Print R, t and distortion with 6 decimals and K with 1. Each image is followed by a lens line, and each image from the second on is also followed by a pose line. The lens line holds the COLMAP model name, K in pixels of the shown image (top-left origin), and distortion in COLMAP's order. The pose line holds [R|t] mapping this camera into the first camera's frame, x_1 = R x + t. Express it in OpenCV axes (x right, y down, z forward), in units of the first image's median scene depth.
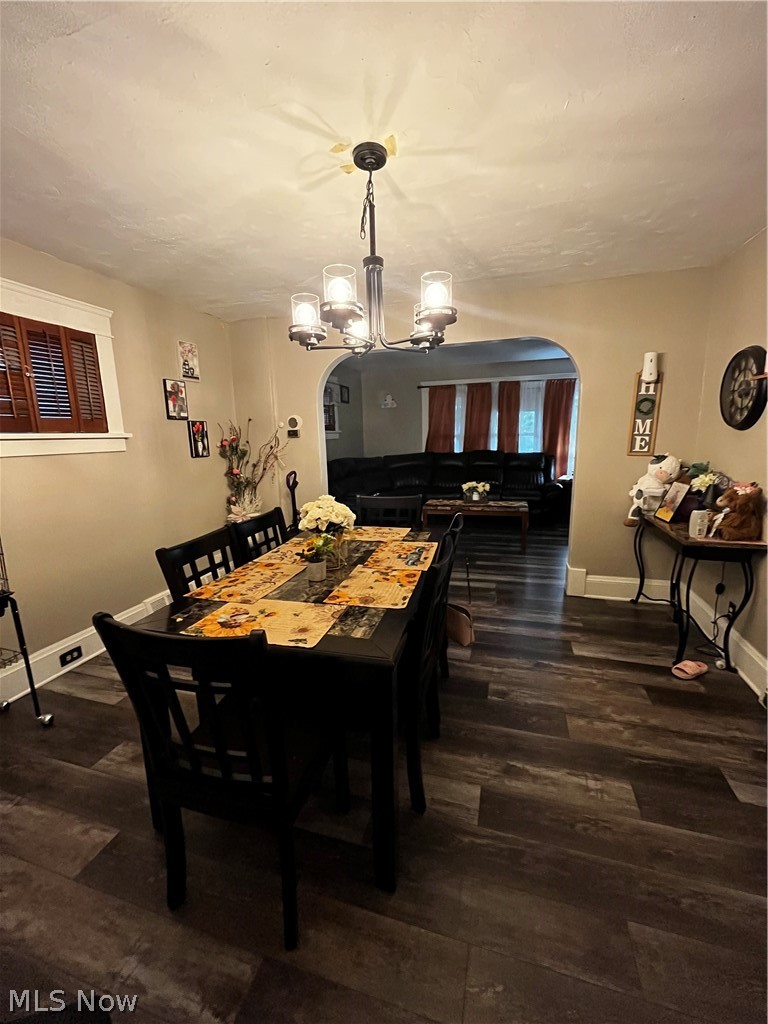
lens RADIAL K [[412.3, 0, 385.8], [0, 412.3, 512.9], [0, 0, 1]] dist [-0.000618, -0.000538]
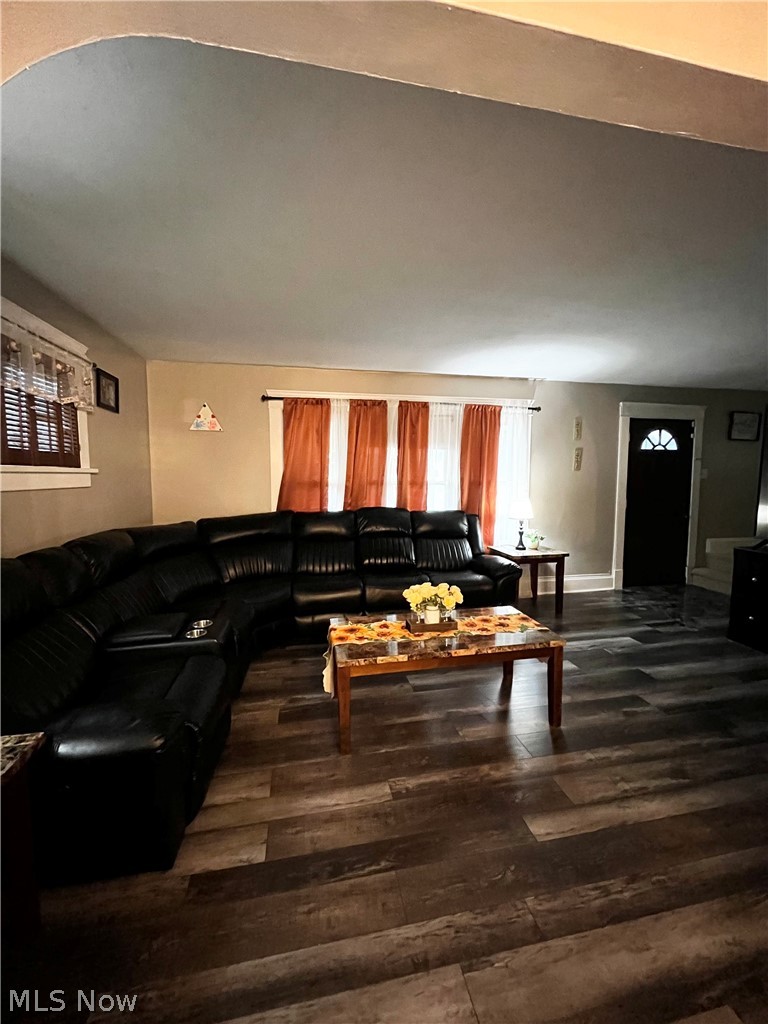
lens RADIAL K [[412.3, 0, 383.4], [0, 412.3, 509.4], [0, 0, 1]] dist [-0.000618, -0.000538]
pose [[0.886194, -0.012317, 0.463150, -0.040910], [0.066836, 0.992589, -0.101488, -0.087455], [-0.458468, 0.120893, 0.880450, 0.460537]]
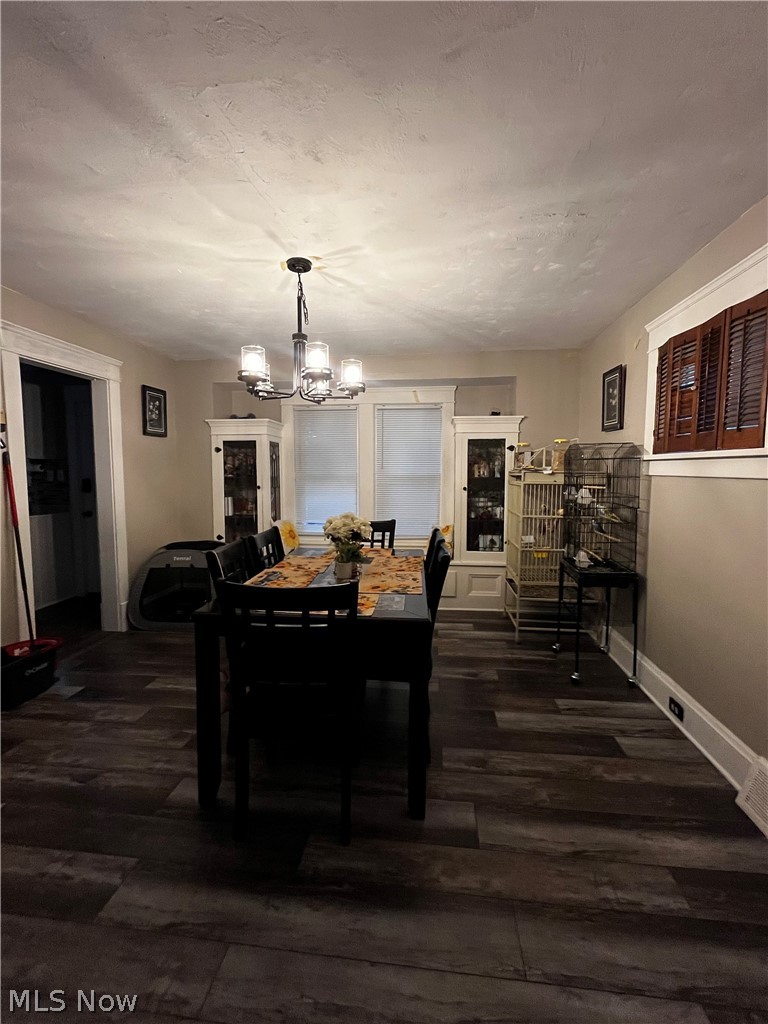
lens RADIAL K [[451.5, 0, 379.9], [0, 451.5, 505.4], [0, 0, 1]] dist [-0.001346, -0.000100]
pose [[-0.985489, 0.034529, -0.166188, -0.024347], [-0.012020, 0.962435, 0.271245, -0.468632], [0.169311, 0.269307, -0.948055, 2.543416]]
